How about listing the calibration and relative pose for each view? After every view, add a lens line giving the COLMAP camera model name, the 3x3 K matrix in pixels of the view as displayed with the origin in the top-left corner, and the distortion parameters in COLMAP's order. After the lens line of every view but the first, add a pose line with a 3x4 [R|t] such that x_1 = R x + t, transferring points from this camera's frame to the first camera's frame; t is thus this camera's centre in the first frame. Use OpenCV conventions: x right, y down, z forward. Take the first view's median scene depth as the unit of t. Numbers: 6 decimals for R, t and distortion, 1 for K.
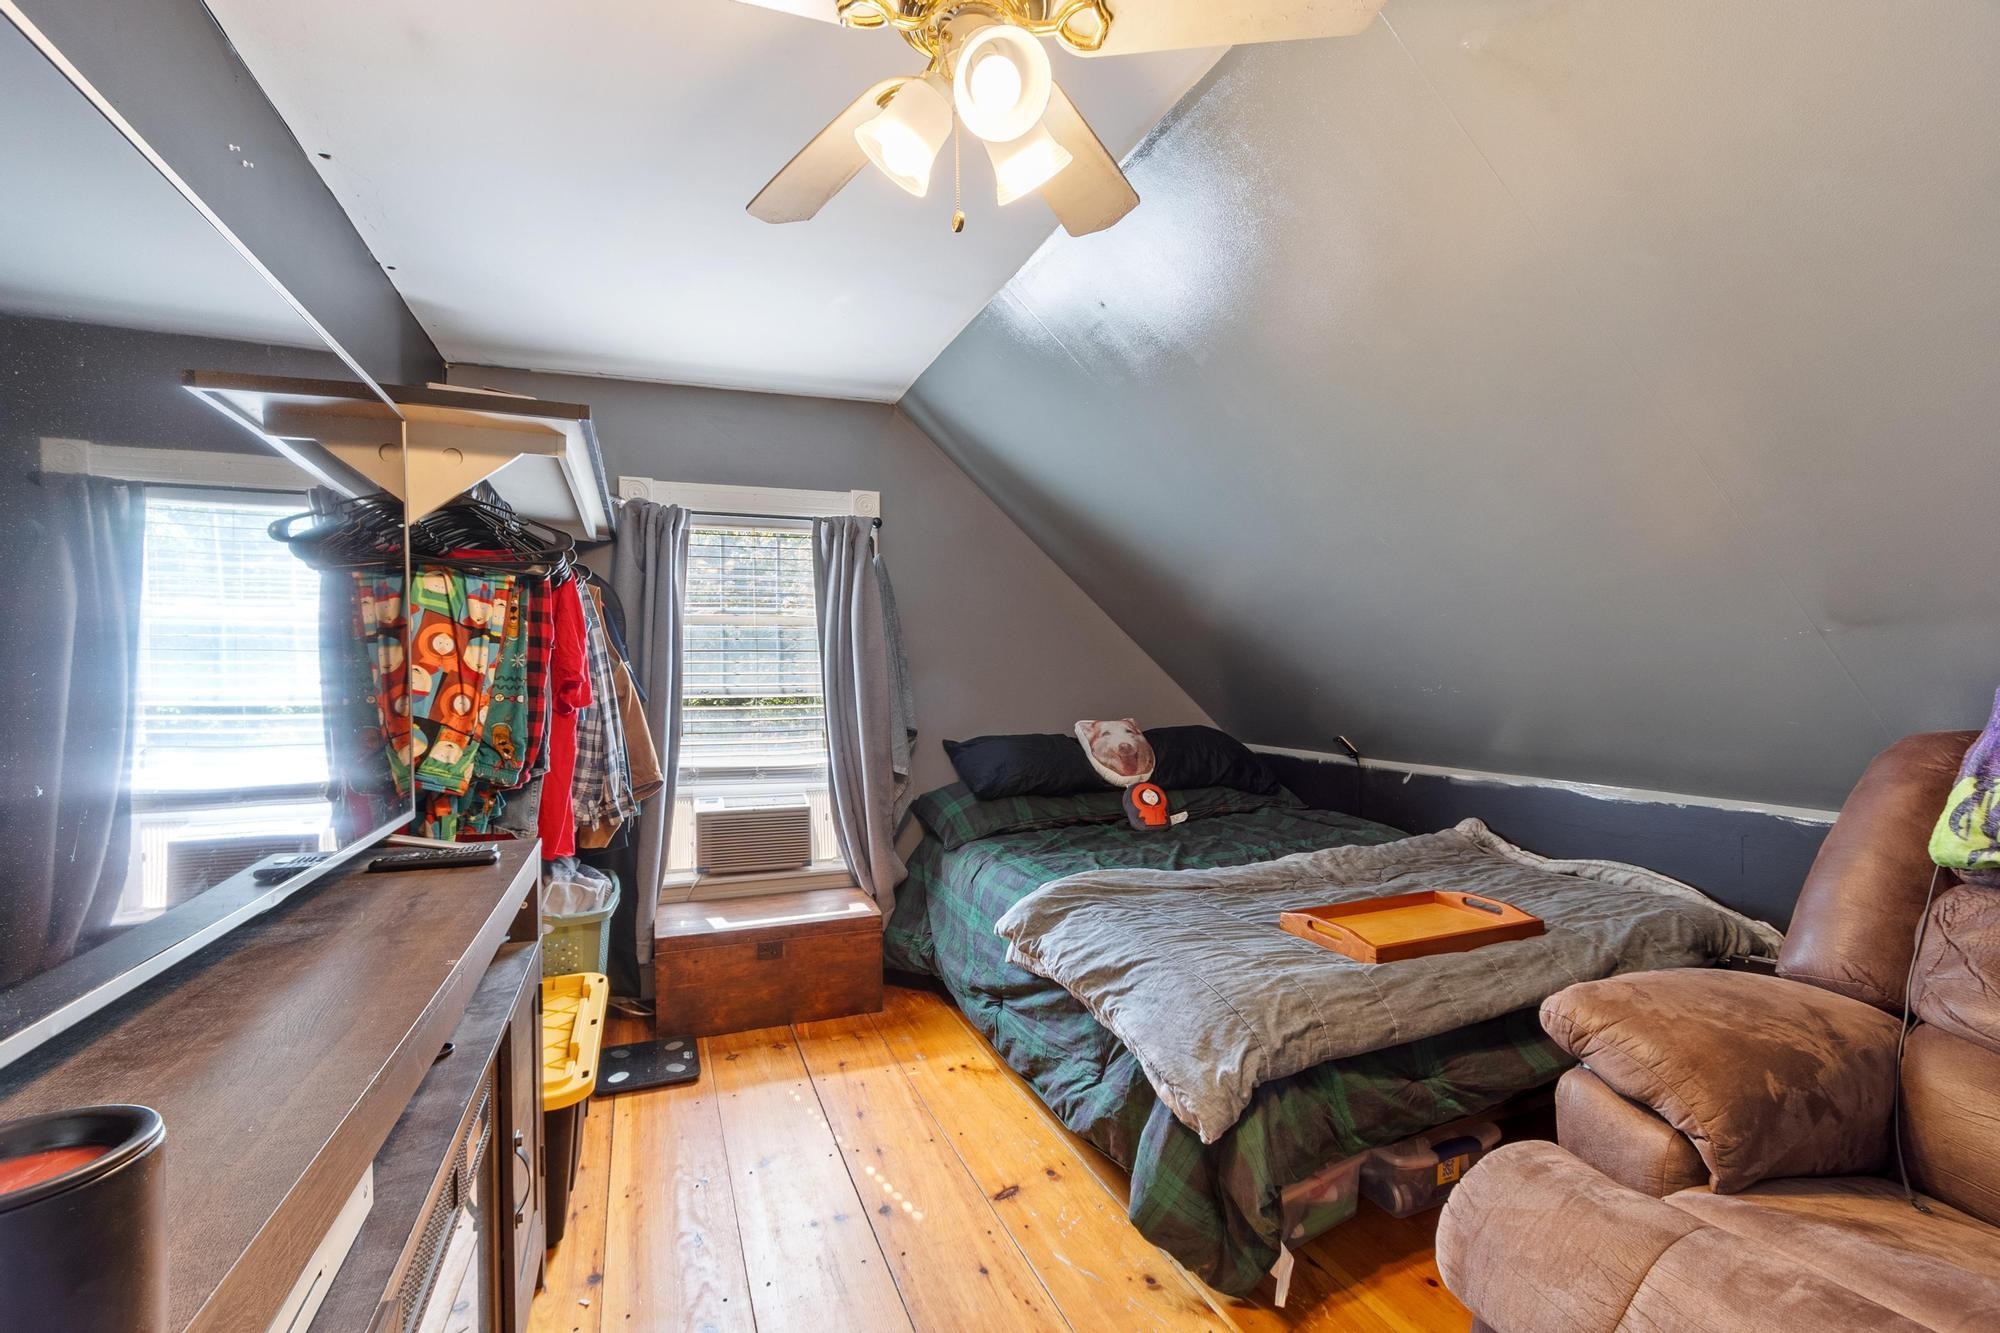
lens RADIAL K [[889.7, 0, 964.2], [0, 889.7, 690.6], [0, 0, 1]] dist [0.001079, 0.000119]
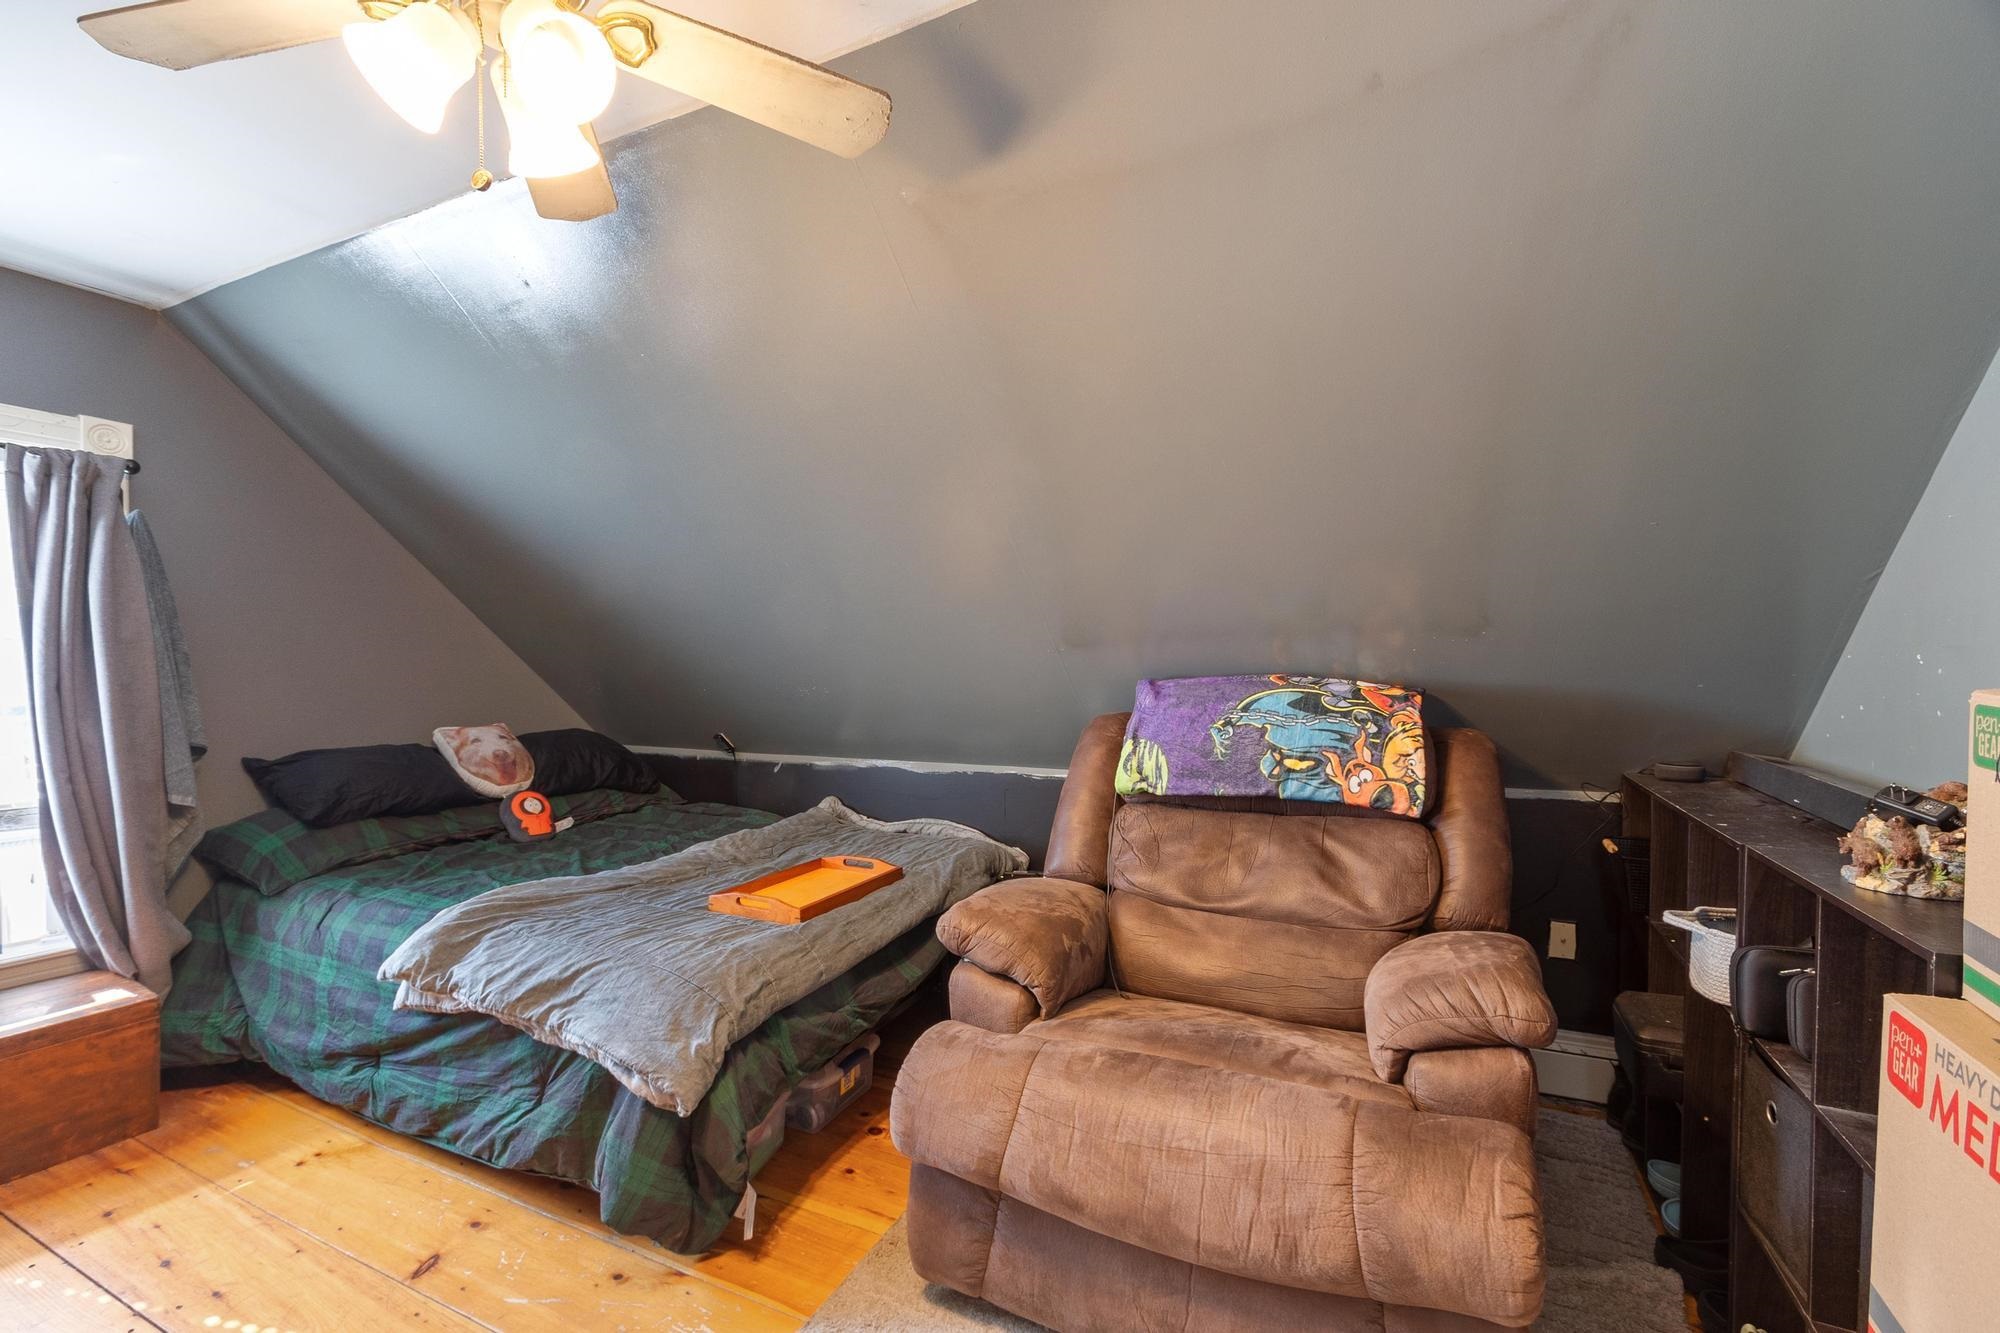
lens RADIAL K [[889.7, 0, 964.2], [0, 889.7, 690.6], [0, 0, 1]] dist [0.001079, 0.000119]
pose [[0.725170, -0.004513, 0.688555, -0.161650], [0.006946, 0.999976, -0.000761, 0.001997], [-0.688535, 0.005335, 0.725183, -0.003425]]
